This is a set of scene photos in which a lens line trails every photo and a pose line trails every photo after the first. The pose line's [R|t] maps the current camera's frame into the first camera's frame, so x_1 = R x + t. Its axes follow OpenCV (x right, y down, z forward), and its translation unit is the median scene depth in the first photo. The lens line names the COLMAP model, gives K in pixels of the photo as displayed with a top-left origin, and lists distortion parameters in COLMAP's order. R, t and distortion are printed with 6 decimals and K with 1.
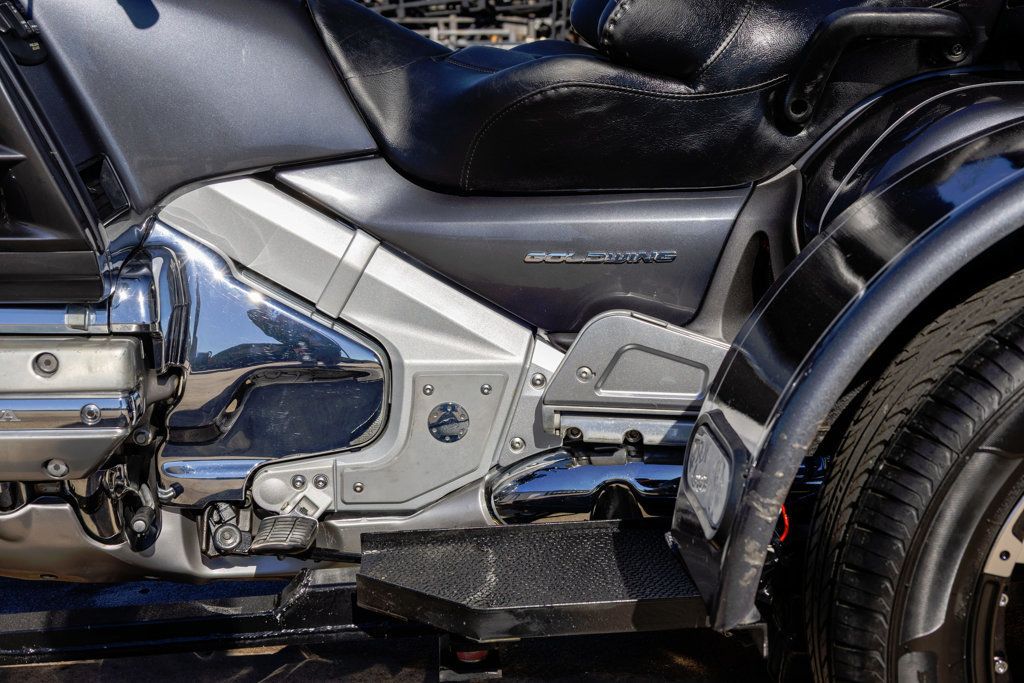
lens RADIAL K [[1503.8, 0, 518.5], [0, 1503.8, 337.8], [0, 0, 1]] dist [0.043791, 0.000000]
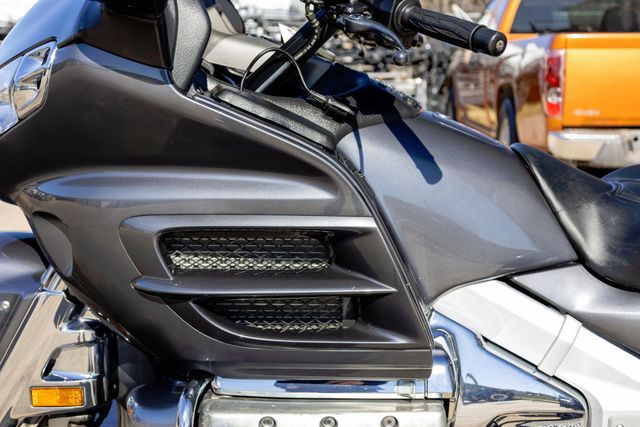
lens RADIAL K [[939.9, 0, 314.0], [0, 939.9, 217.7], [0, 0, 1]] dist [0.043791, 0.000000]
pose [[0.999910, 0.002416, -0.013196, -0.339843], [-0.002658, 0.999827, -0.018403, -0.148849], [0.013150, 0.018436, 0.999744, 0.081352]]
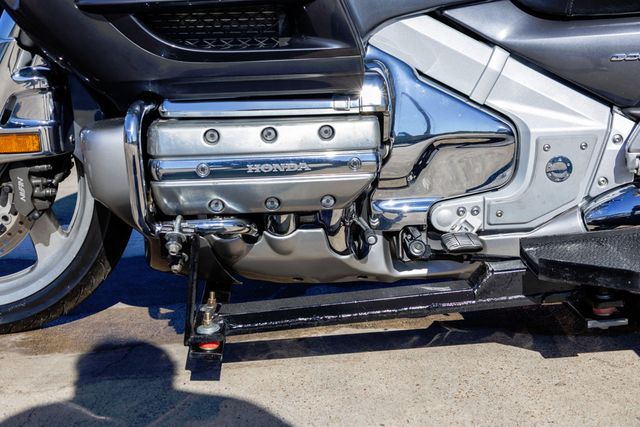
lens RADIAL K [[939.9, 0, 323.2], [0, 939.9, 212.9], [0, 0, 1]] dist [0.043791, 0.000000]
pose [[0.999268, -0.037834, 0.005698, -0.294895], [0.037731, 0.999142, 0.017078, 0.075503], [-0.006340, -0.016851, 0.999838, 0.031539]]
